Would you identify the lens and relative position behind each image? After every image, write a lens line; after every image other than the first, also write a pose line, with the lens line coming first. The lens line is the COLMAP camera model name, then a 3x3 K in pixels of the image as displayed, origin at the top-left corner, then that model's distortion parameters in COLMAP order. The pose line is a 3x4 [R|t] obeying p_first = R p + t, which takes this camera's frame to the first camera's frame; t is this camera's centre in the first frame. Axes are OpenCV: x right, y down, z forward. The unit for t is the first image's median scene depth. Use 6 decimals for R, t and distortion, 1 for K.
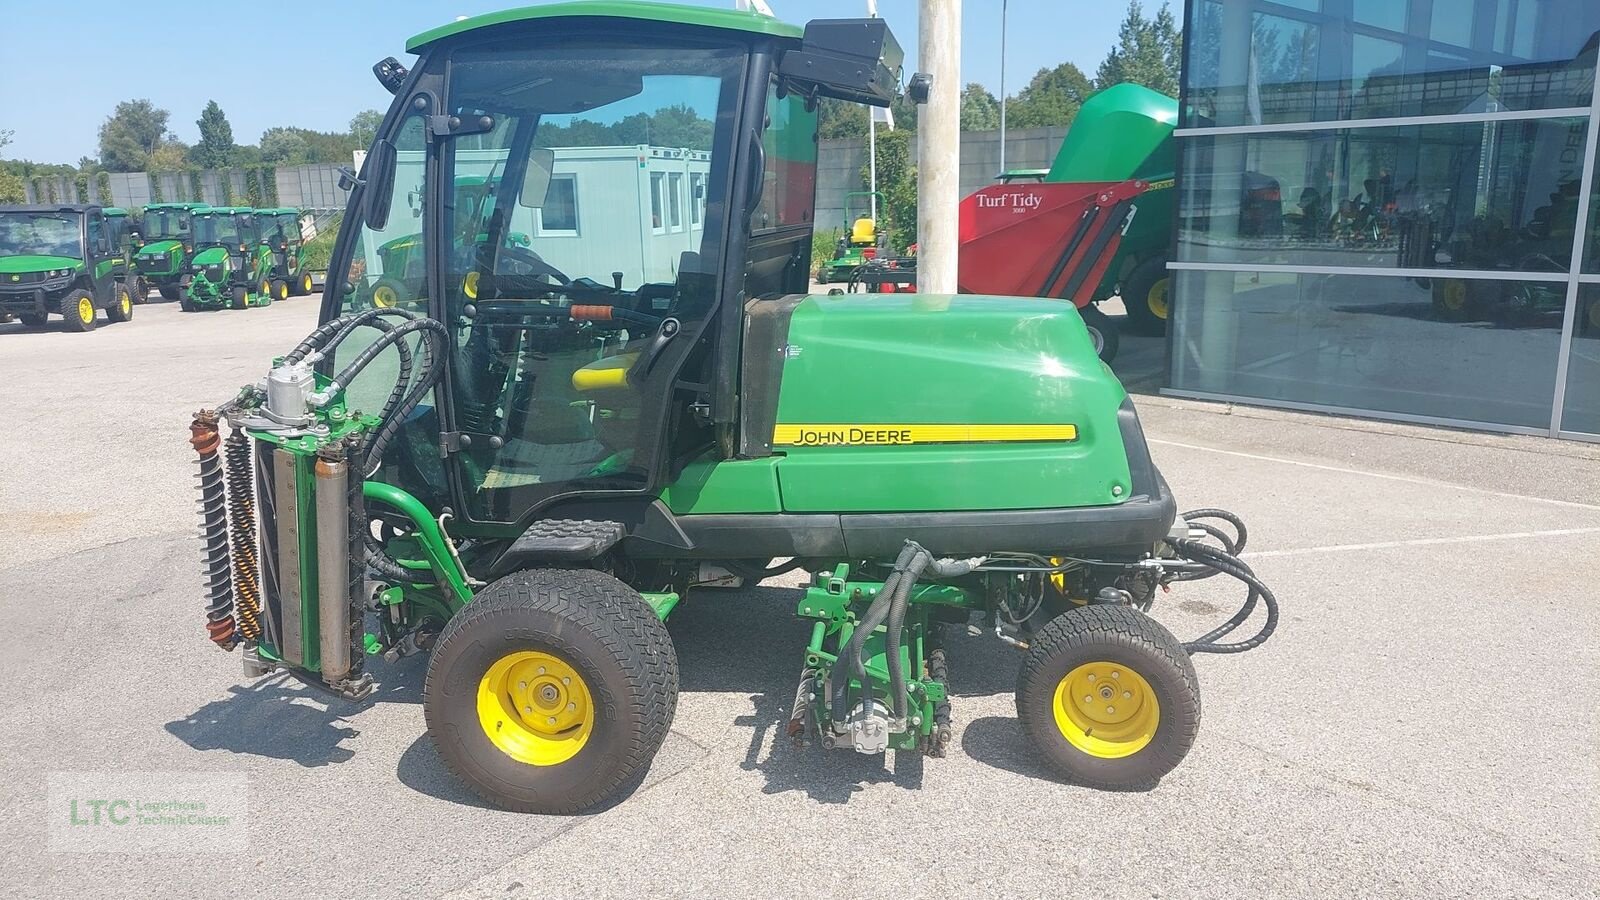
lens RADIAL K [[1177.7, 0, 814.7], [0, 1177.7, 442.1], [0, 0, 1]] dist [0.114299, -0.110797]
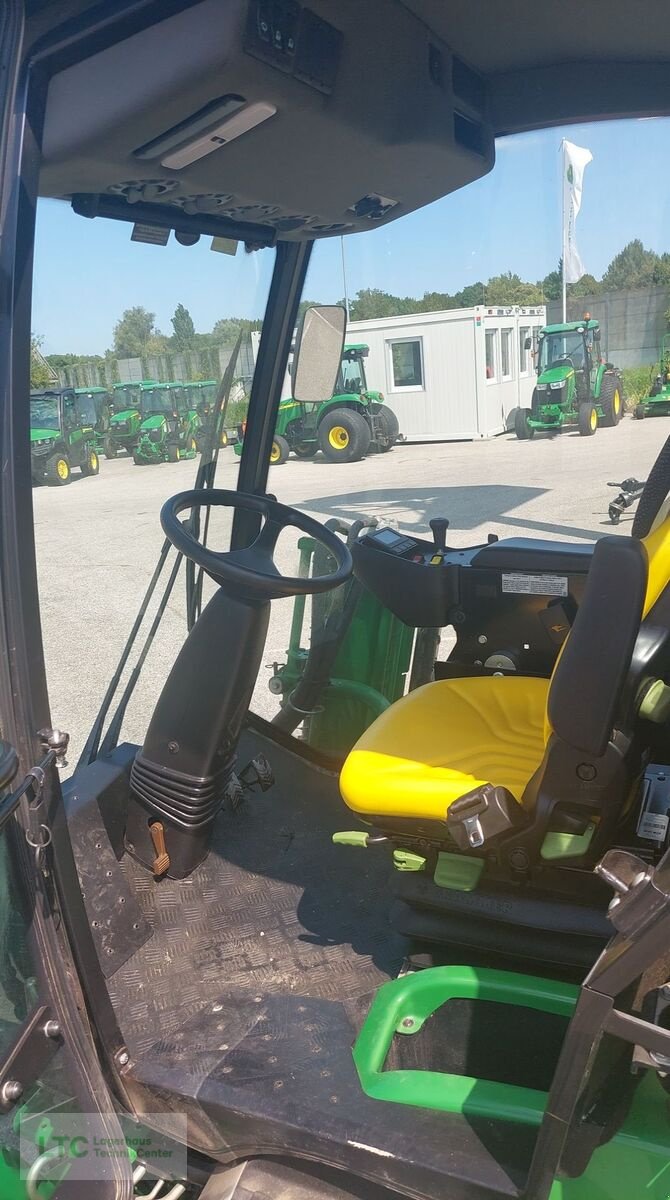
lens RADIAL K [[881.1, 0, 334.1], [0, 881.1, 605.8], [0, 0, 1]] dist [0.152783, -0.290733]
pose [[0.954888, 0.020252, -0.296276, -0.014250], [0.002035, 0.997202, 0.074720, -0.022334], [0.296961, -0.071952, 0.952175, 0.097969]]
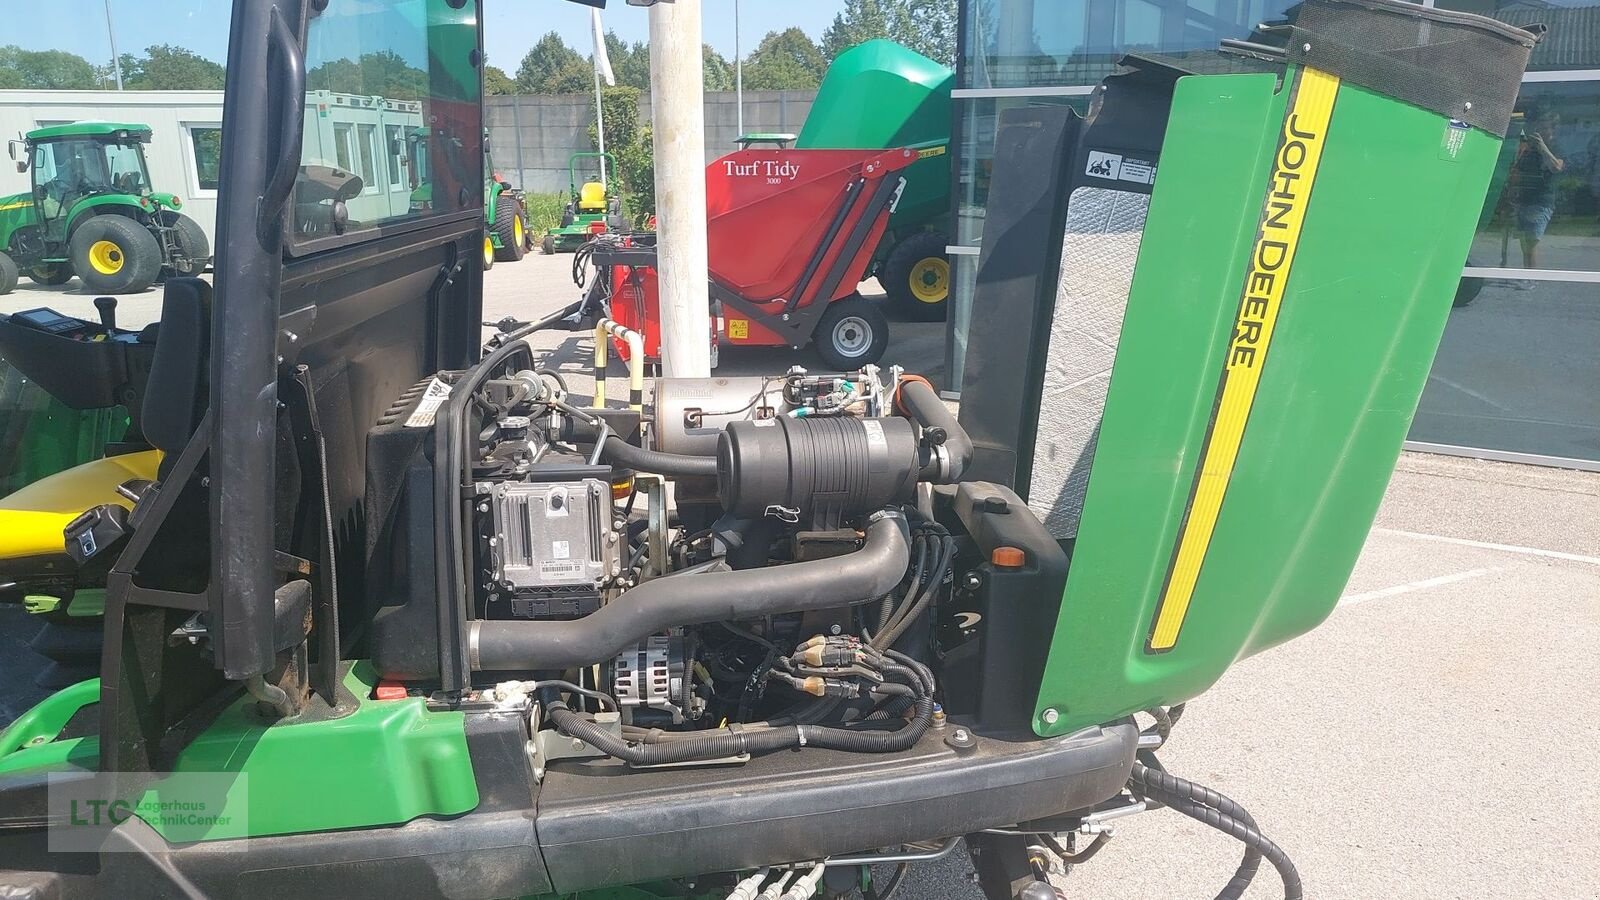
lens RADIAL K [[1177.7, 0, 814.7], [0, 1177.7, 442.1], [0, 0, 1]] dist [0.114299, -0.110797]
pose [[0.975951, -0.035357, 0.215104, 0.004700], [0.028891, 0.999033, 0.033131, -0.014774], [-0.216068, -0.026120, 0.976029, 0.066572]]
